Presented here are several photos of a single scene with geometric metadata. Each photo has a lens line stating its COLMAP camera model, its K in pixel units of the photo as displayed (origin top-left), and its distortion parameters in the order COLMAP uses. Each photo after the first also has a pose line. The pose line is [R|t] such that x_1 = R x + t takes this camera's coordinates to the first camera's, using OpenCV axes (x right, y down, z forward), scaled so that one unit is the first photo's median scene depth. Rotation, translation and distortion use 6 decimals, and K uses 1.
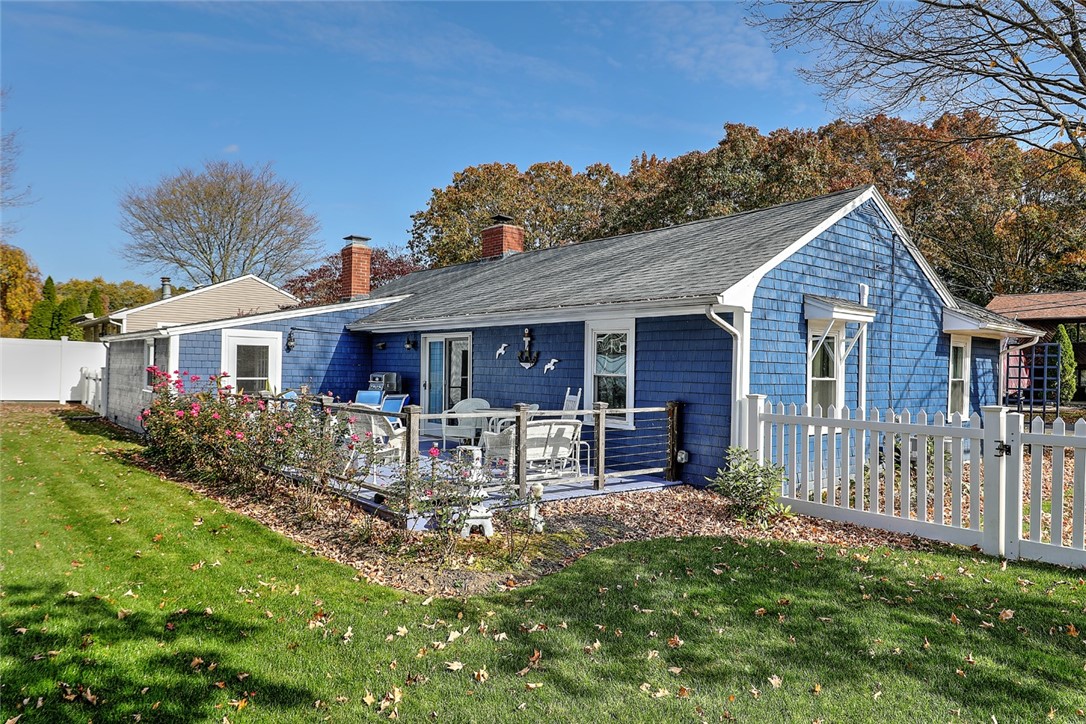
lens RADIAL K [[686.2, 0, 543.3], [0, 686.2, 363.1], [0, 0, 1]] dist [0.002464, 0.003258]
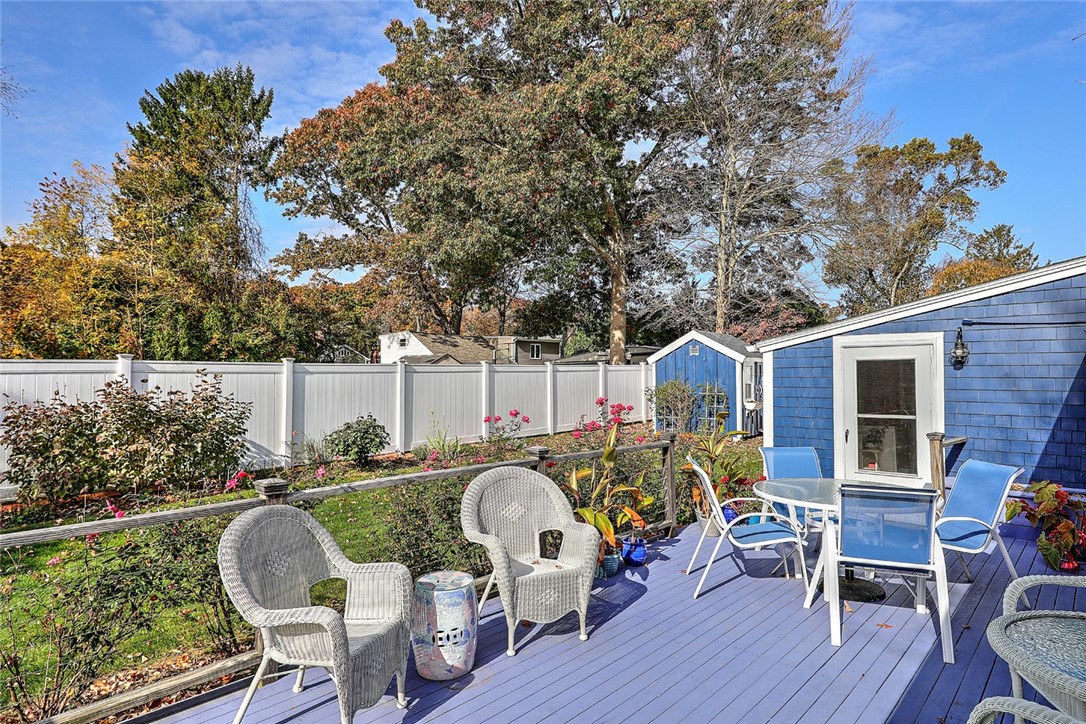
lens RADIAL K [[605.5, 0, 547.2], [0, 605.5, 362.3], [0, 0, 1]] dist [0.019946, -0.001714]
pose [[0.130925, -0.046615, -0.990296, 0.055766], [0.013394, 0.998886, -0.045248, -0.003730], [0.991302, -0.007340, 0.131404, 0.631341]]
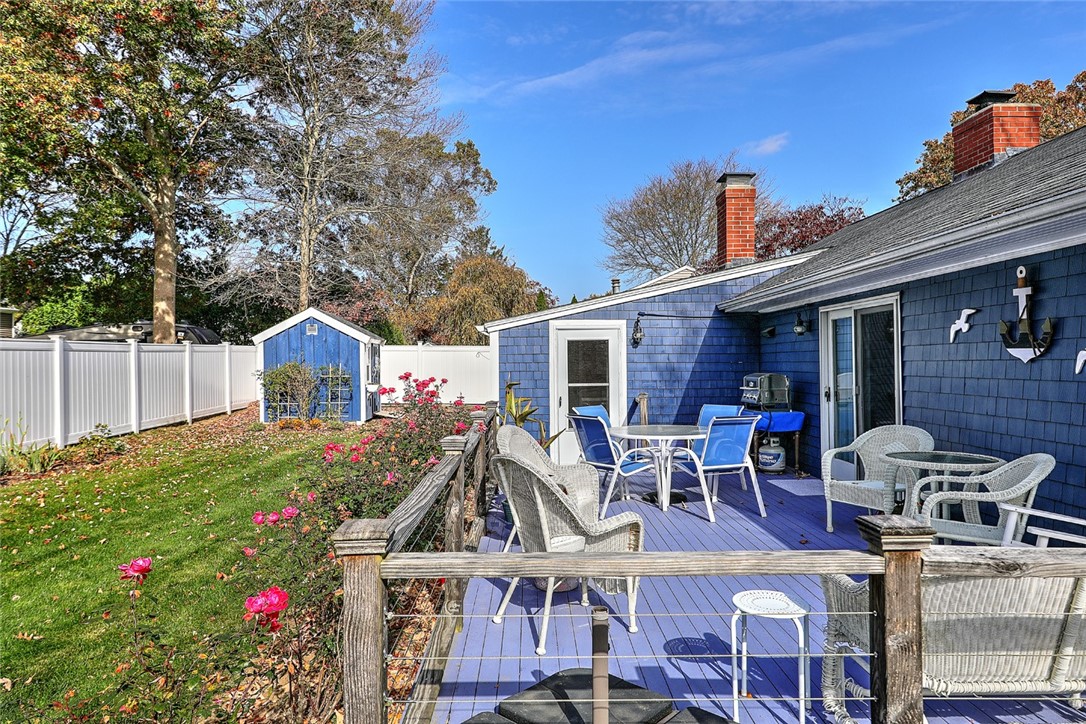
lens RADIAL K [[686.2, 0, 539.3], [0, 686.2, 365.4], [0, 0, 1]] dist [0.002464, 0.003258]
pose [[0.768768, -0.023554, -0.639094, 0.012872], [0.028559, 0.999589, -0.002487, 0.002089], [0.638890, -0.016340, 0.769125, 0.383603]]
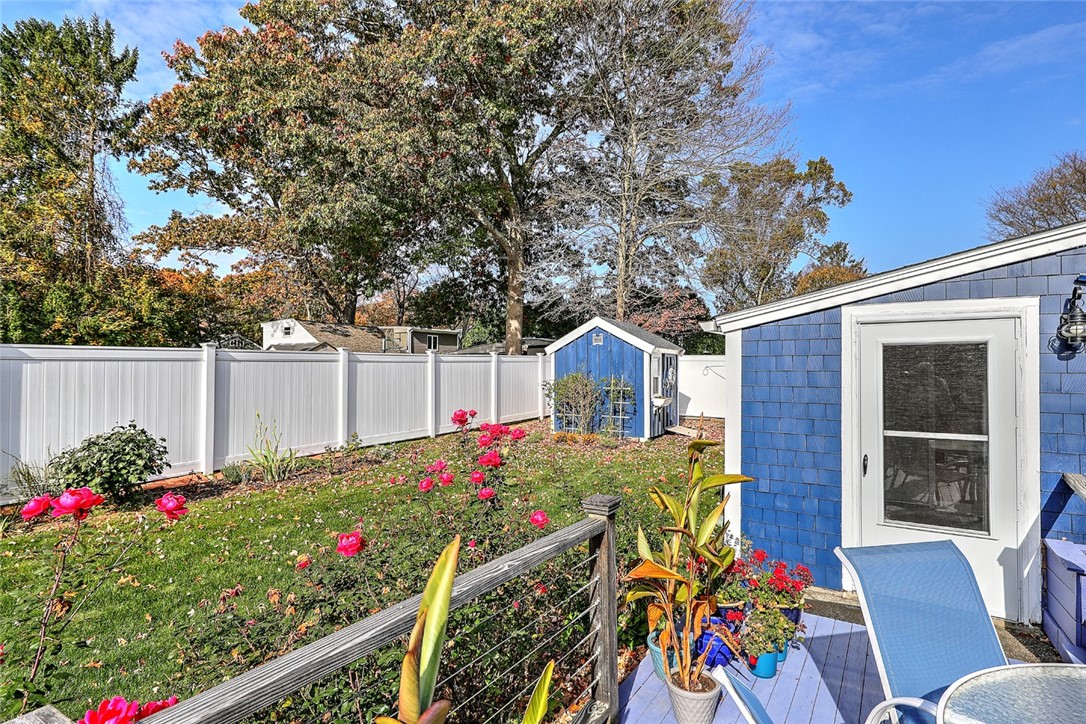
lens RADIAL K [[551.9, 0, 542.0], [0, 551.9, 364.5], [0, 0, 1]] dist [0.007255, -0.000501]
pose [[0.289437, -0.028892, -0.956761, -0.200052], [0.010666, 0.999580, -0.026958, -0.008697], [0.957138, -0.002402, 0.289623, 0.704936]]
